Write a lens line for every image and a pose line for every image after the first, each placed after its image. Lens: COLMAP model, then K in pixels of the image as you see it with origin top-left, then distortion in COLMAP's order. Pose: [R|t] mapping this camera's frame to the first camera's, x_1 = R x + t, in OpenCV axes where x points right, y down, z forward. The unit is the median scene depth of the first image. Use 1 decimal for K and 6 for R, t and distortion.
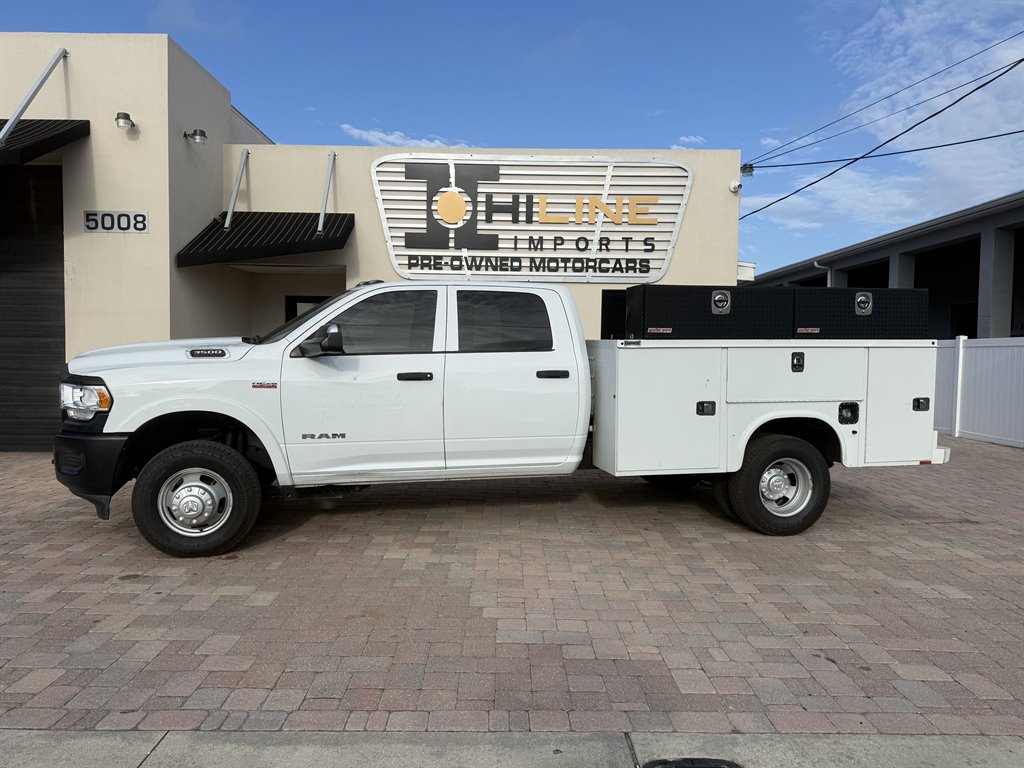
lens RADIAL K [[705.2, 0, 504.5], [0, 705.2, 405.4], [0, 0, 1]] dist [0.078361, -0.068536]
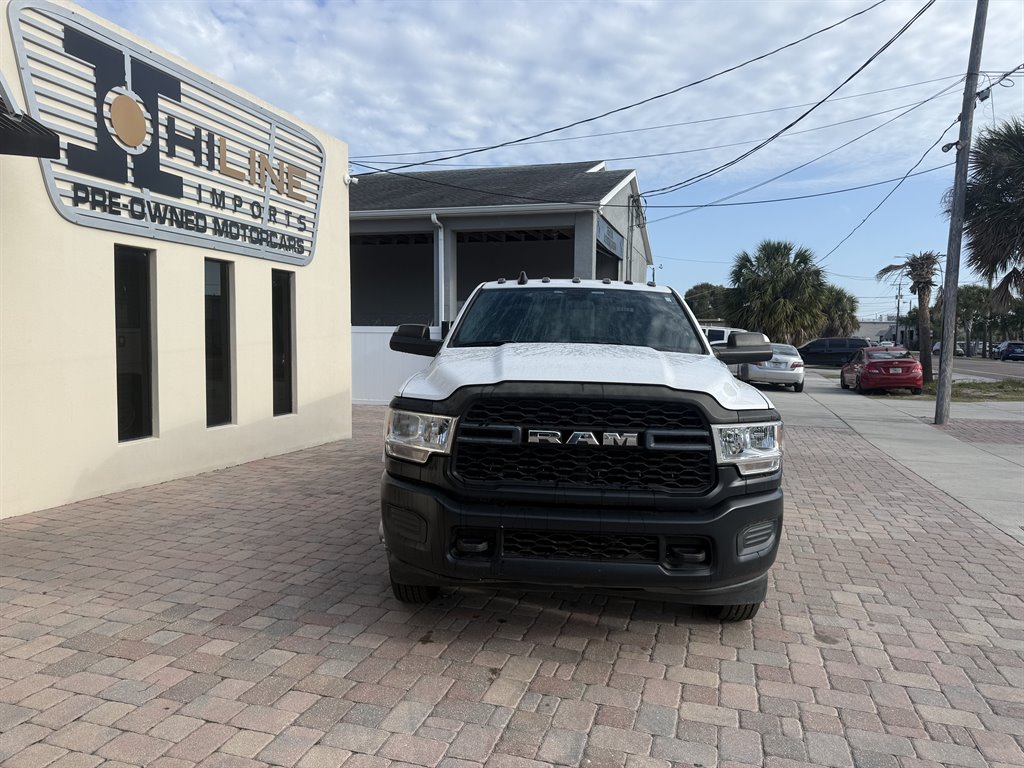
lens RADIAL K [[727.1, 0, 511.6], [0, 727.1, 396.6], [0, 0, 1]] dist [-0.004002, 0.001938]
pose [[0.278870, -0.085767, 0.956491, -0.625781], [0.062582, 0.995510, 0.071020, -0.054953], [-0.958288, 0.040054, 0.282985, 0.490215]]
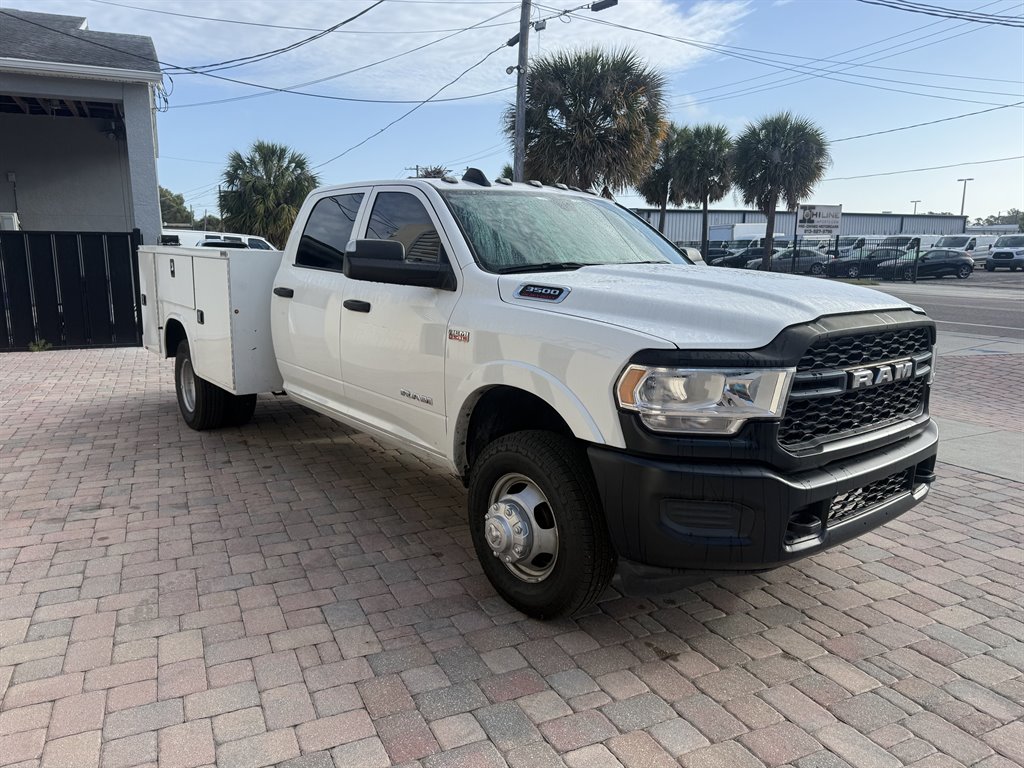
lens RADIAL K [[727.1, 0, 511.6], [0, 727.1, 396.6], [0, 0, 1]] dist [-0.004002, 0.001938]
pose [[-0.437207, -0.192675, 0.878480, -0.506016], [0.058394, 0.968639, 0.241511, -0.080478], [-0.897463, 0.156889, -0.412245, 0.791140]]
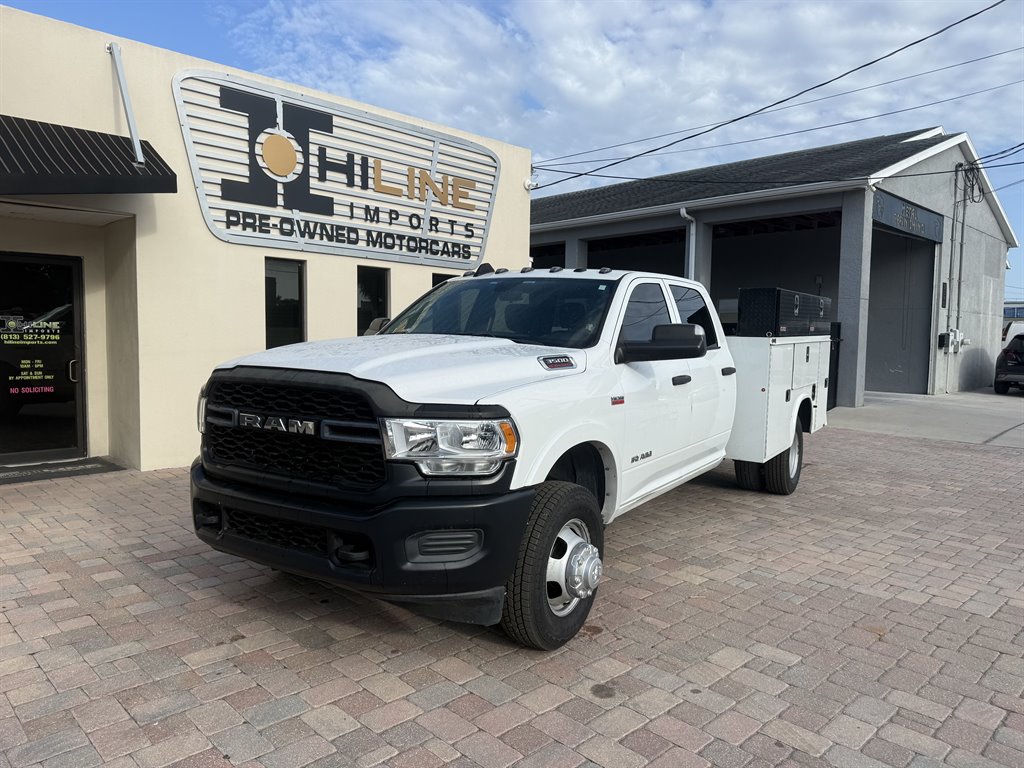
lens RADIAL K [[714.3, 0, 508.1], [0, 714.3, 399.1], [0, 0, 1]] dist [0.097931, -0.152090]
pose [[0.709955, -0.062546, 0.701465, -0.471225], [0.044606, 0.998042, 0.043845, -0.033598], [-0.702833, 0.000162, 0.711354, 0.253636]]
